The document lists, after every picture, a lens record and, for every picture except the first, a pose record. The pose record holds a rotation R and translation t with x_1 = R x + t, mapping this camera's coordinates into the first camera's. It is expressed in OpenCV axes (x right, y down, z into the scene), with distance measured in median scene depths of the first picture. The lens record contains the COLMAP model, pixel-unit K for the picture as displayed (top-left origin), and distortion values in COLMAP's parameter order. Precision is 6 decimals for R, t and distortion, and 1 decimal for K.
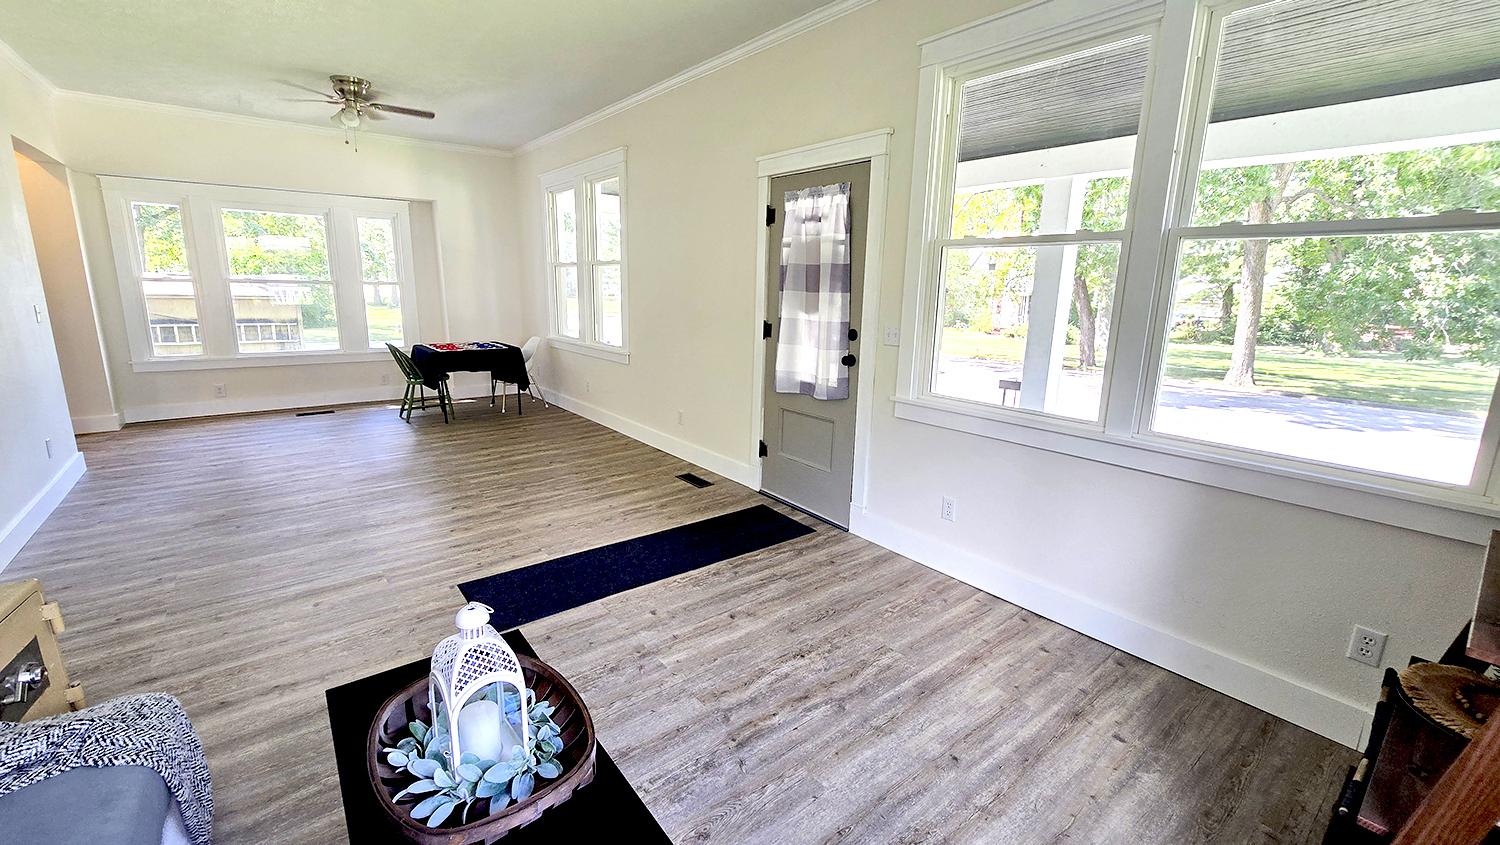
lens RADIAL K [[617.6, 0, 746.7], [0, 617.6, 416.9], [0, 0, 1]] dist [-0.003887, -0.000104]
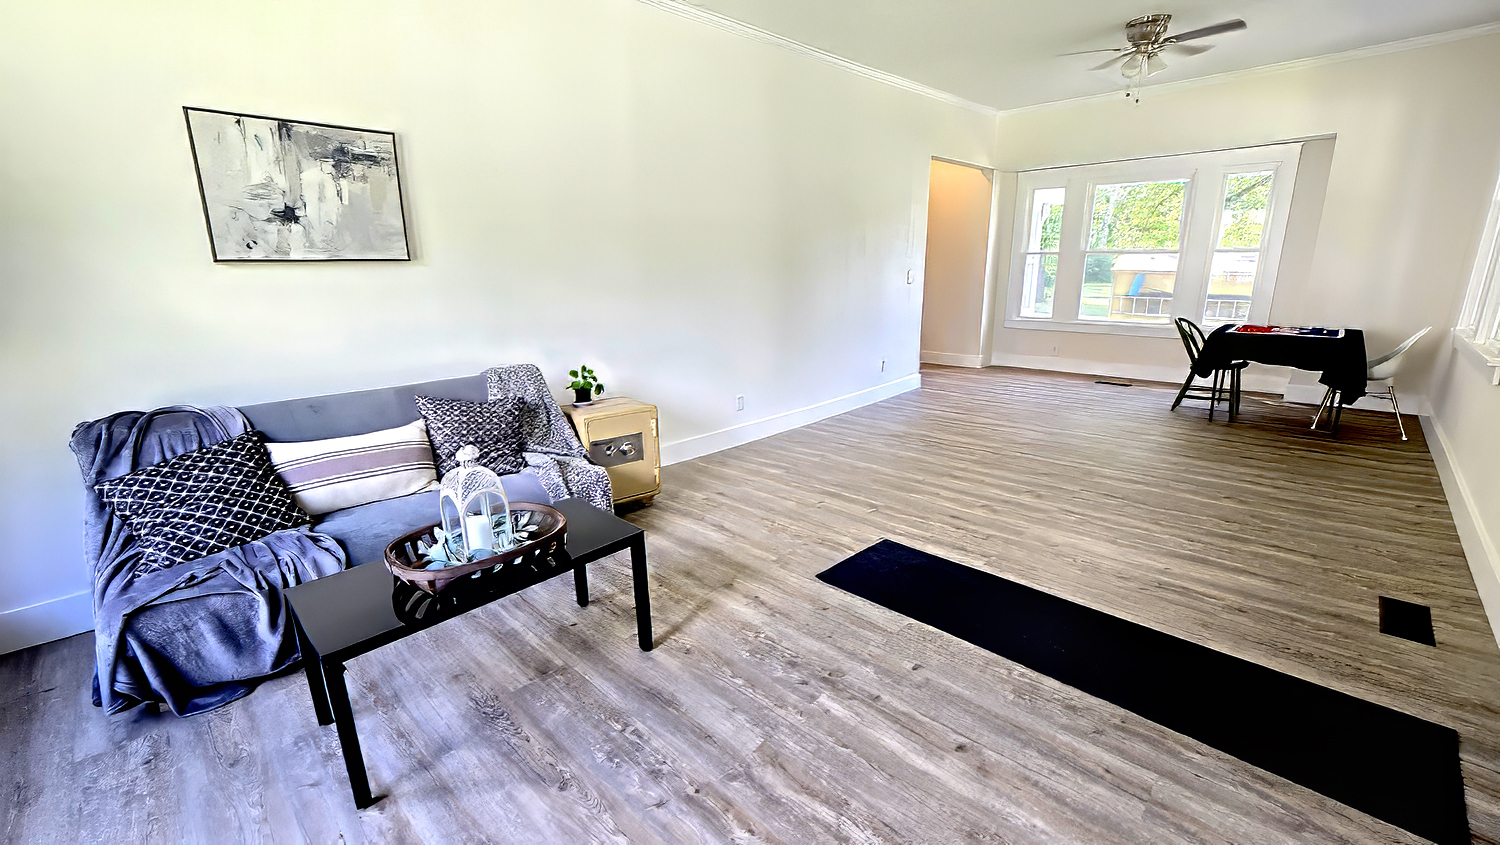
lens RADIAL K [[608.6, 0, 742.7], [0, 608.6, 422.7], [0, 0, 1]] dist [-0.005737, -0.000045]
pose [[0.130231, 0.230793, -0.964248, 0.327320], [-0.188390, 0.960574, 0.204469, -0.057374], [0.973421, 0.155026, 0.168575, 0.433428]]
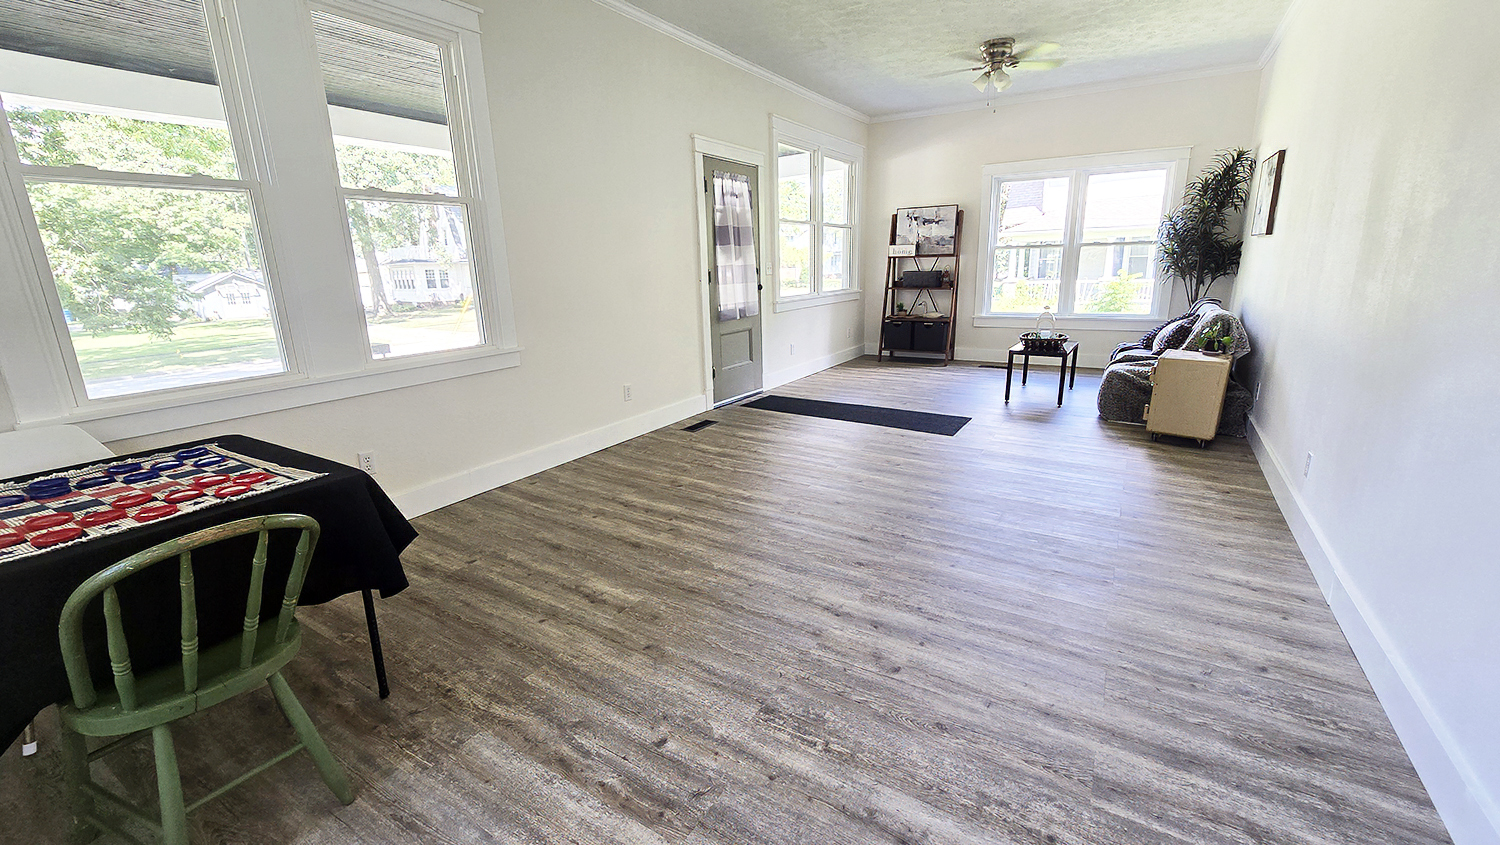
lens RADIAL K [[617.6, 0, 746.7], [0, 617.6, 416.9], [0, 0, 1]] dist [-0.003887, -0.000104]
pose [[-0.341176, -0.239980, 0.908850, -1.263860], [0.215306, 0.921208, 0.324067, -0.281332], [-0.915010, 0.306245, -0.262624, 1.406853]]
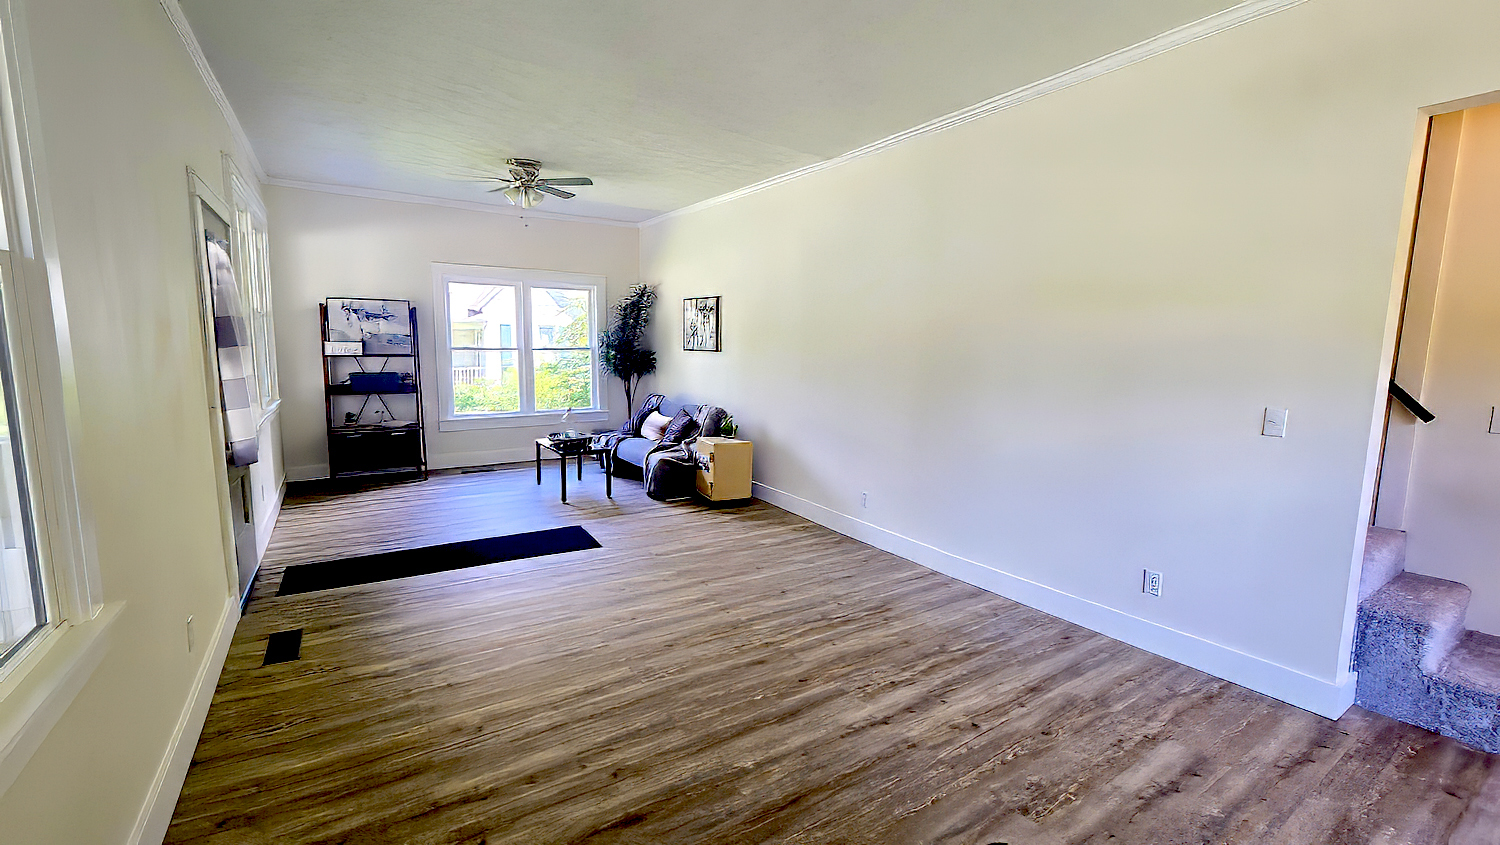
lens RADIAL K [[617.6, 0, 746.7], [0, 617.6, 416.9], [0, 0, 1]] dist [-0.003887, -0.000104]
pose [[-0.995978, -0.043900, 0.078106, -0.699203], [-0.016110, 0.945275, 0.325875, -0.391219], [-0.088138, 0.323307, -0.942181, 1.730220]]
